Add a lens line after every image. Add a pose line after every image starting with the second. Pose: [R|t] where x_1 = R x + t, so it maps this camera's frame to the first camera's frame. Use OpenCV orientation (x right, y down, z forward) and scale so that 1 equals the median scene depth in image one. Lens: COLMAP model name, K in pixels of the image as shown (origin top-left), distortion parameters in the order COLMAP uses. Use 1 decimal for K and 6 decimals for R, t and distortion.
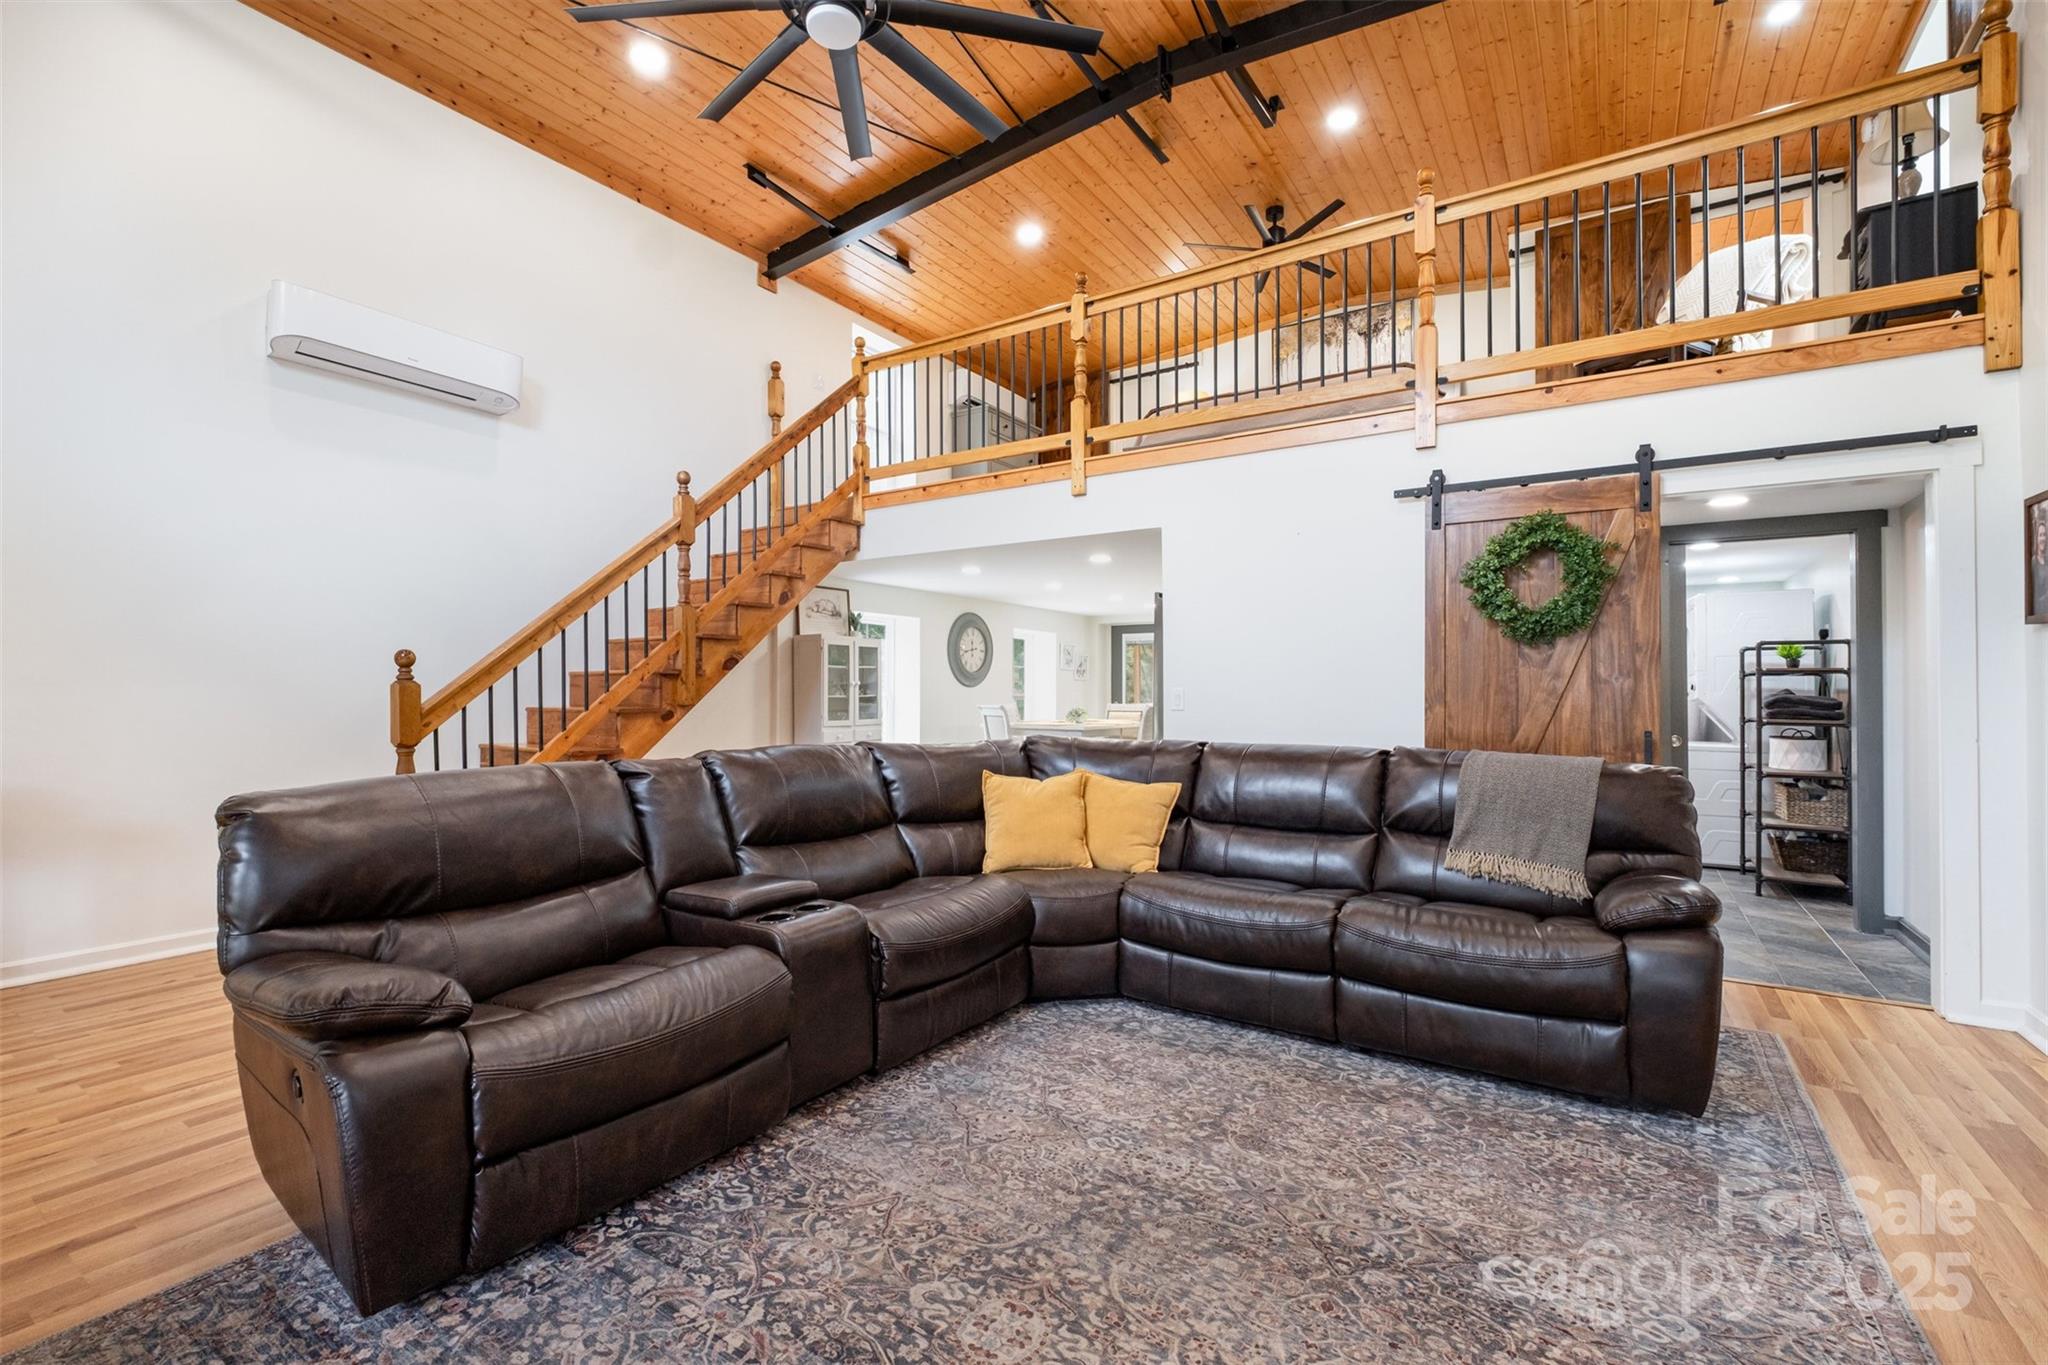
lens RADIAL K [[884.8, 0, 1003.5], [0, 884.8, 689.1], [0, 0, 1]] dist [-0.005203, -0.001342]
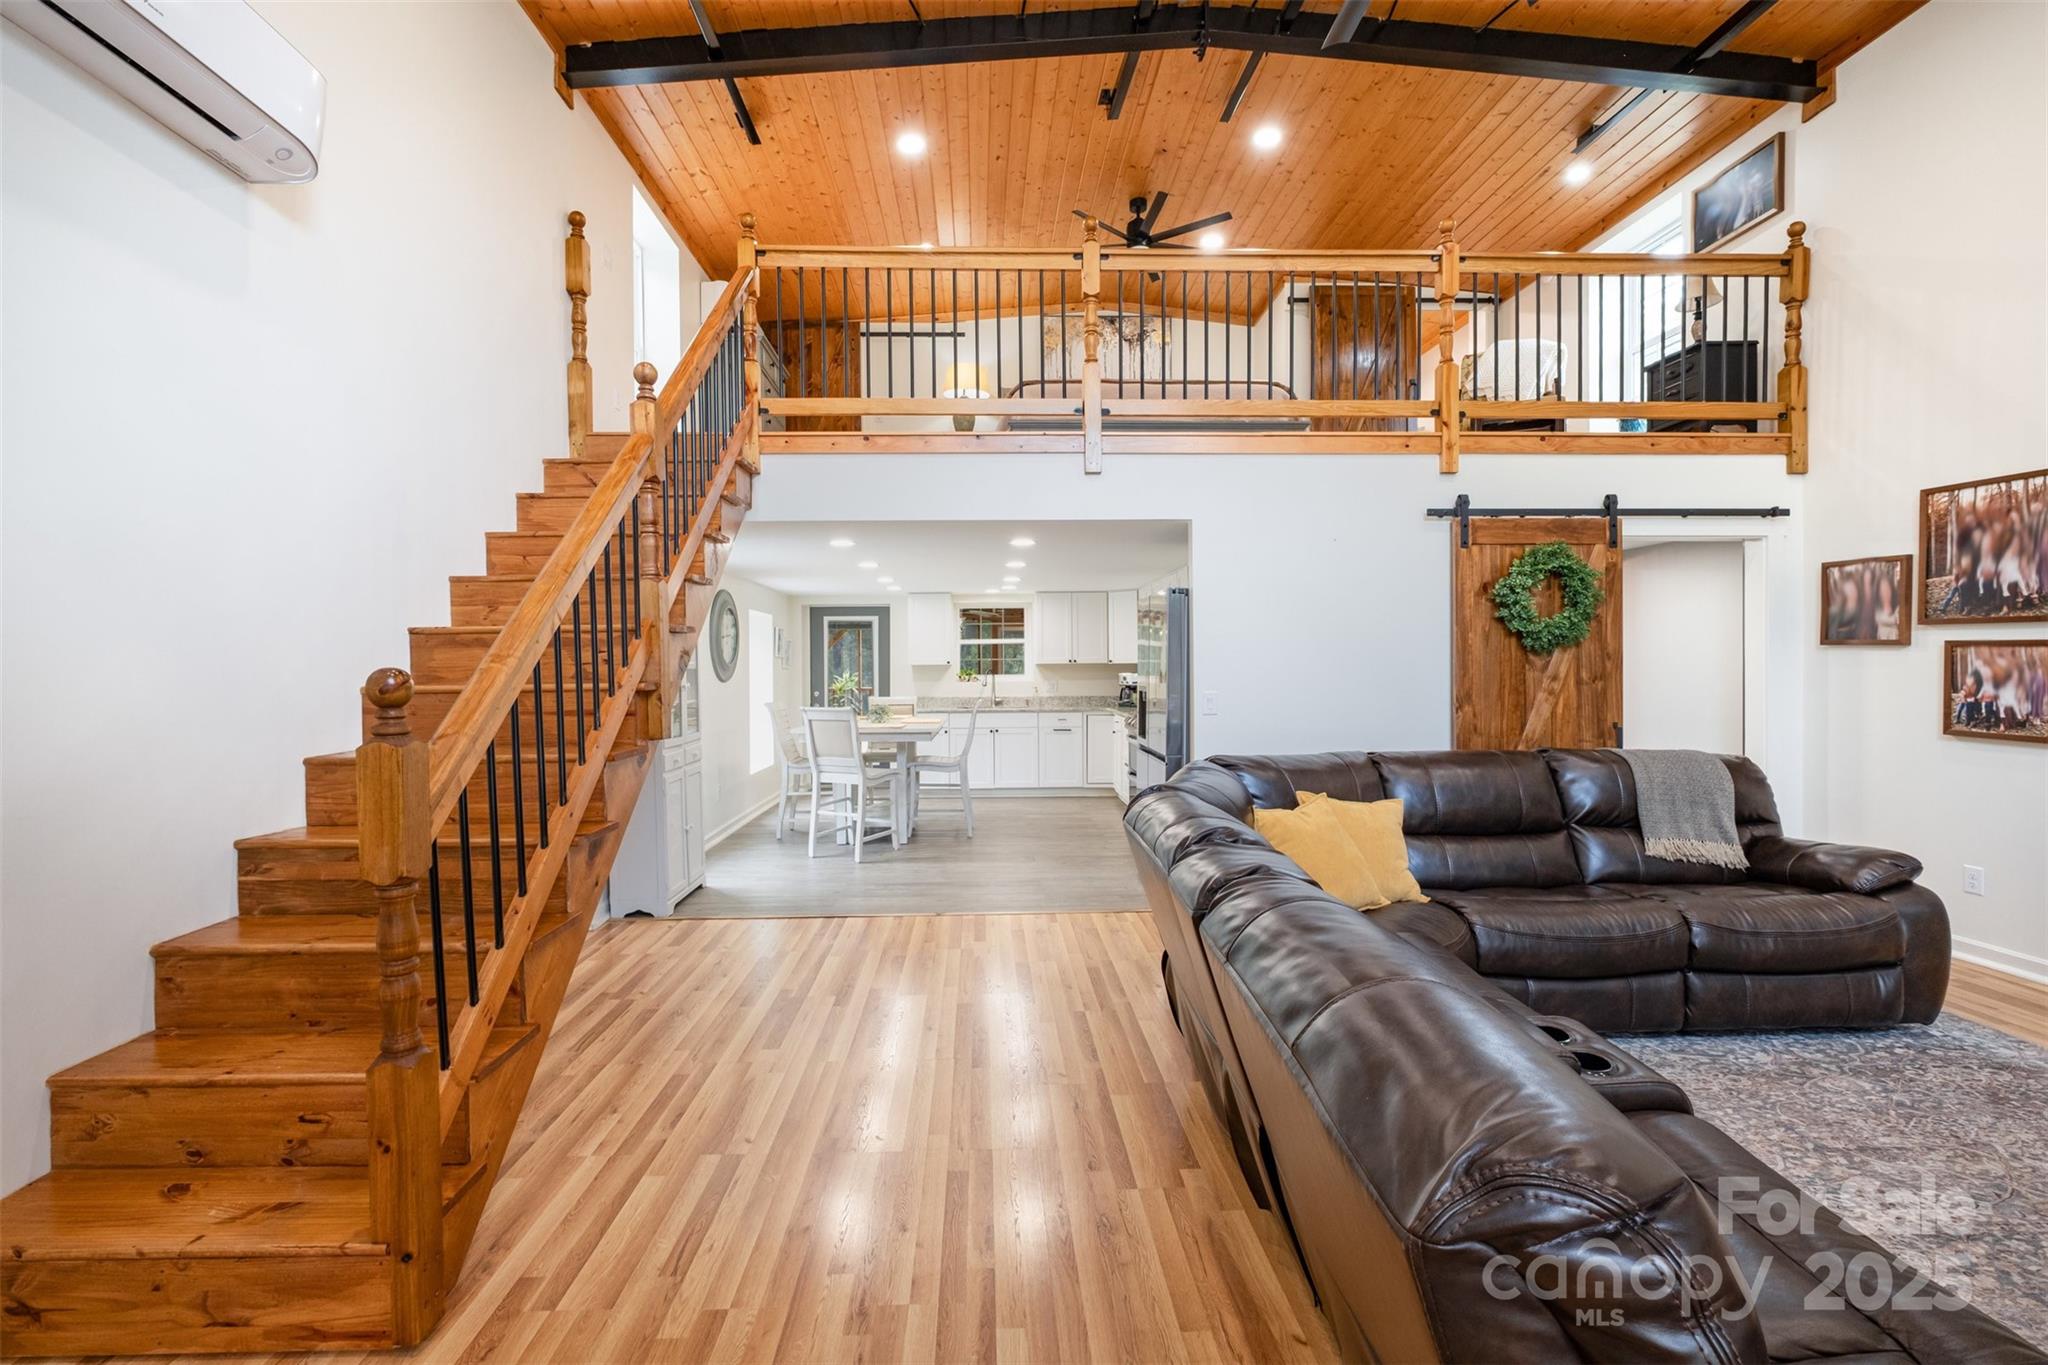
lens RADIAL K [[884.8, 0, 1005.4], [0, 884.8, 684.0], [0, 0, 1]] dist [-0.005203, -0.001342]
pose [[0.816669, -0.021957, 0.576688, -0.675727], [0.007670, 0.999601, 0.027198, -0.046164], [-0.577055, -0.017789, 0.816511, 0.445914]]
